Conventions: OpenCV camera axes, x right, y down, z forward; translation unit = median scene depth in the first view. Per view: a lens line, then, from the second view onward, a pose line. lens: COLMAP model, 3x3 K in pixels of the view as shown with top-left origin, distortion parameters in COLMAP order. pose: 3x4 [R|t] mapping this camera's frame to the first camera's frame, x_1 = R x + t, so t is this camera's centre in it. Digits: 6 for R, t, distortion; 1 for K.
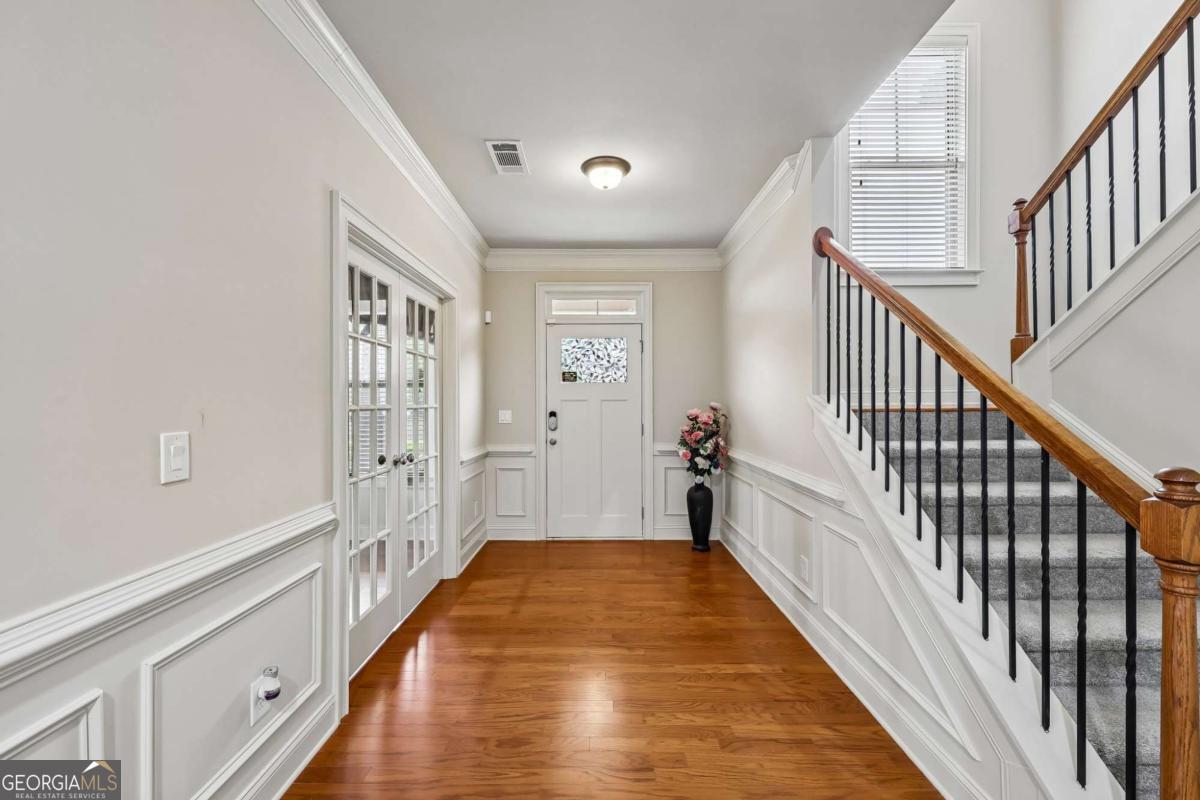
lens RADIAL K [[486.8, 0, 595.8], [0, 486.8, 397.2], [0, 0, 1]] dist [-0.000668, -0.000163]
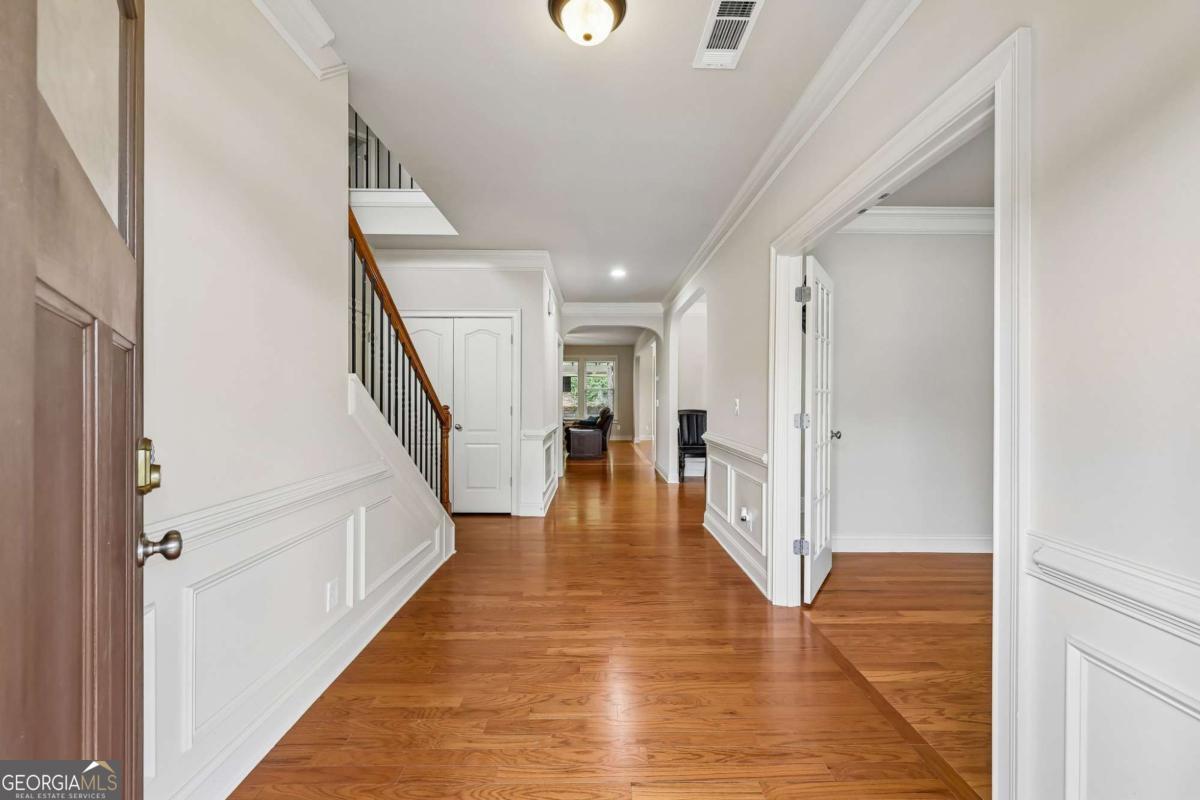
lens RADIAL K [[486.6, 0, 600.0], [0, 486.6, 400.0], [0, 0, 1]] dist [-0.001006, 0.000093]
pose [[-0.999953, -0.004549, -0.008598, 0.005300], [-0.004500, 0.999973, -0.005782, 0.028260], [0.008624, -0.005743, -0.999946, 1.131029]]
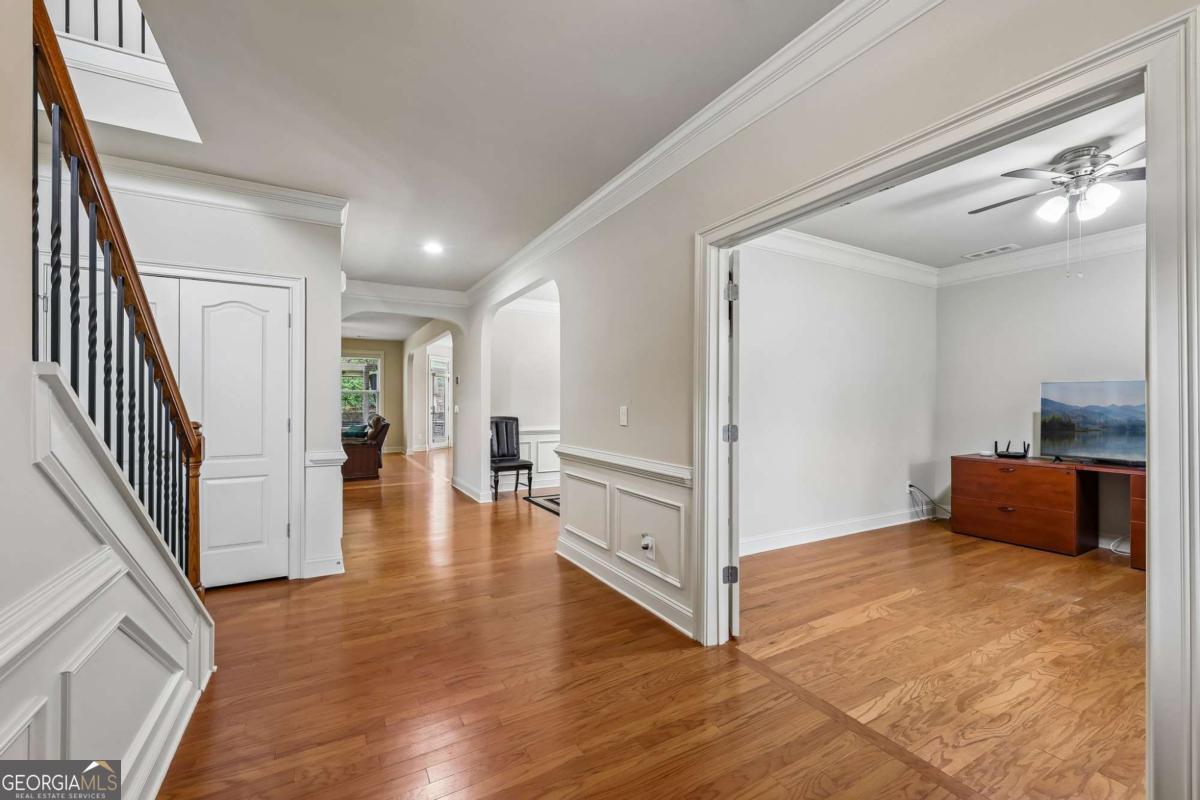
lens RADIAL K [[497.8, 0, 600.0], [0, 497.8, 400.0], [0, 0, 1]] dist [0.006154, 0.000453]
pose [[-0.872759, -0.002634, -0.488144, 0.160195], [0.003366, 0.999929, -0.011413, 0.017644], [0.488139, -0.011605, -0.872689, 0.924220]]
